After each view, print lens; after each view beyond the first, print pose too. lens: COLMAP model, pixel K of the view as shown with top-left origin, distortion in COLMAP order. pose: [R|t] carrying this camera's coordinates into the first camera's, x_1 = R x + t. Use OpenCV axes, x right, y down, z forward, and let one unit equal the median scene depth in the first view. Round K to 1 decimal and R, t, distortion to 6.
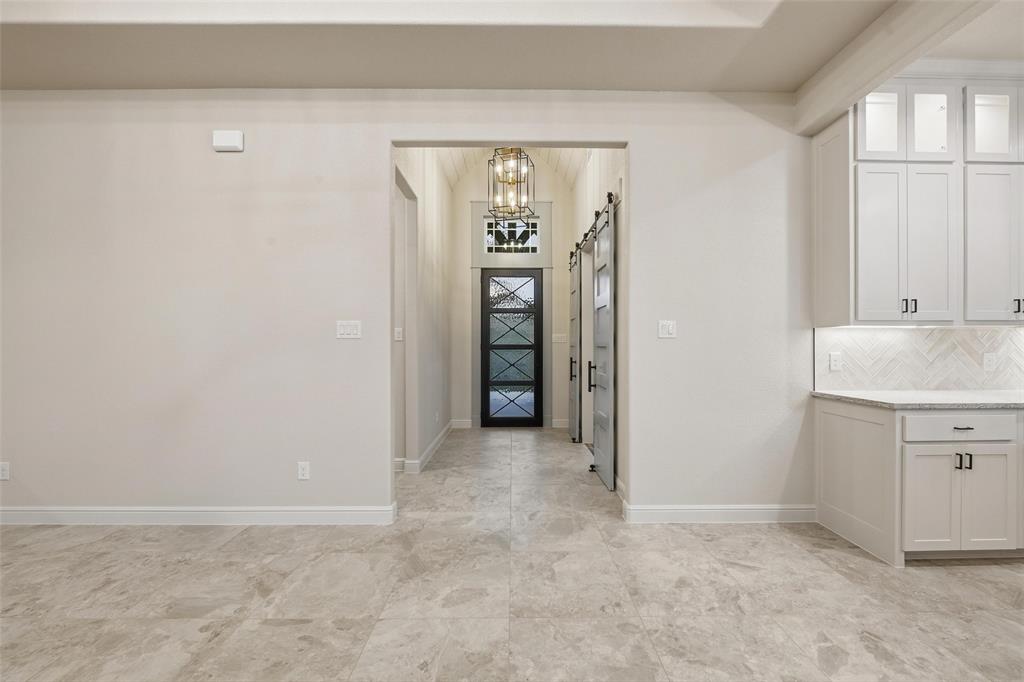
lens RADIAL K [[413.9, 0, 517.1], [0, 413.9, 342.1], [0, 0, 1]] dist [-0.009020, 0.000300]
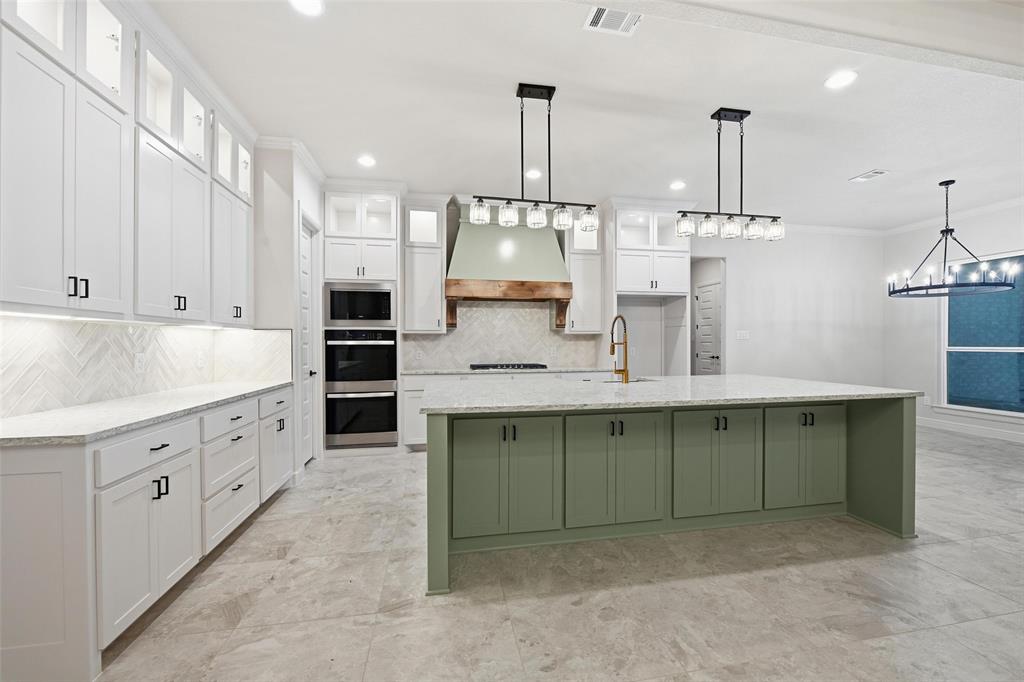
lens RADIAL K [[413.9, 0, 518.8], [0, 413.9, 345.4], [0, 0, 1]] dist [-0.009020, 0.000300]
pose [[-0.176093, -0.004666, 0.984363, 0.162046], [-0.002066, 0.999988, 0.004370, 0.005296], [-0.984371, -0.001264, -0.176100, 0.430760]]
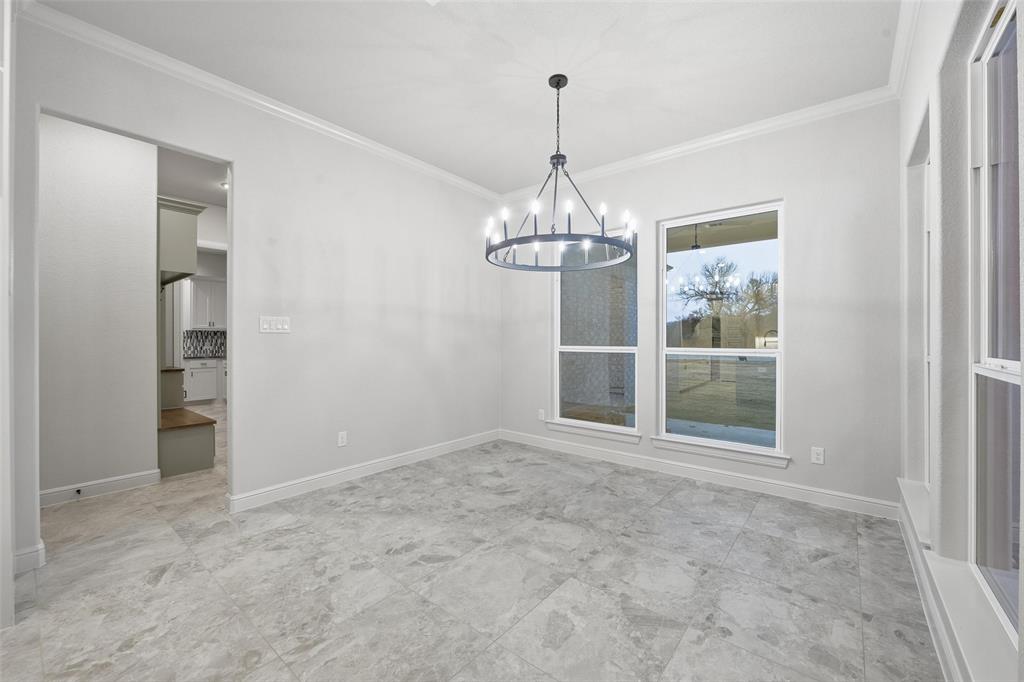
lens RADIAL K [[413.9, 0, 517.4], [0, 413.9, 339.0], [0, 0, 1]] dist [-0.009020, 0.000300]
pose [[-0.768918, 0.002419, 0.639343, 1.055158], [-0.003309, 0.999964, -0.007763, 0.002523], [-0.639339, -0.008085, -0.768883, -0.933788]]
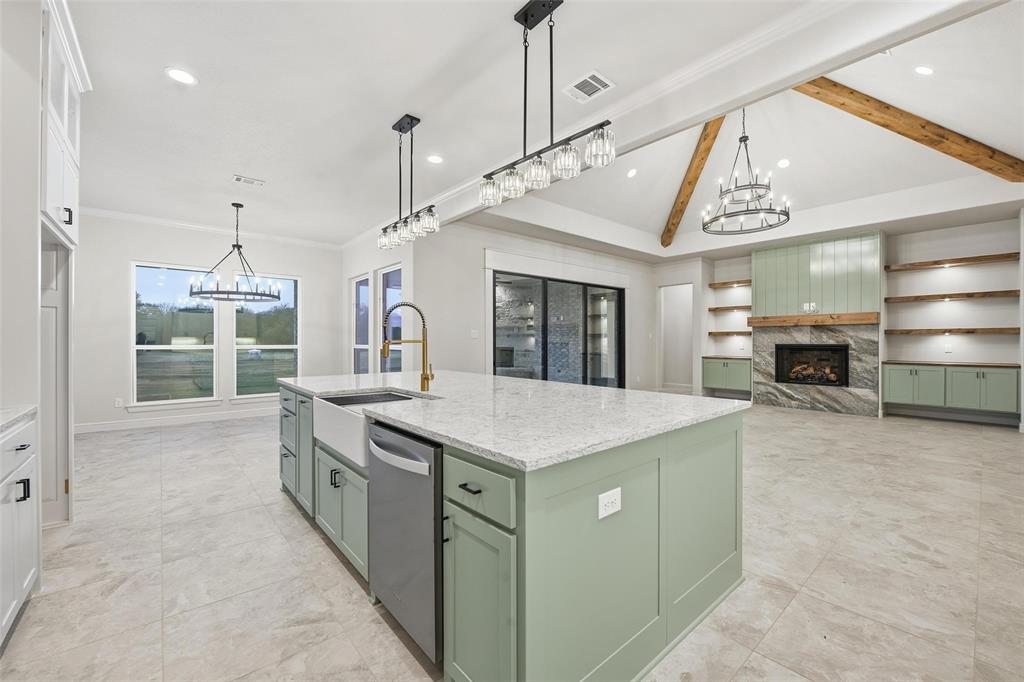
lens RADIAL K [[413.9, 0, 514.0], [0, 413.9, 341.9], [0, 0, 1]] dist [-0.009020, 0.000300]
pose [[-0.769417, -0.000954, -0.638746, 2.026099], [0.001750, 0.999992, -0.003602, 0.009297], [0.638744, -0.003889, -0.769409, 0.847859]]
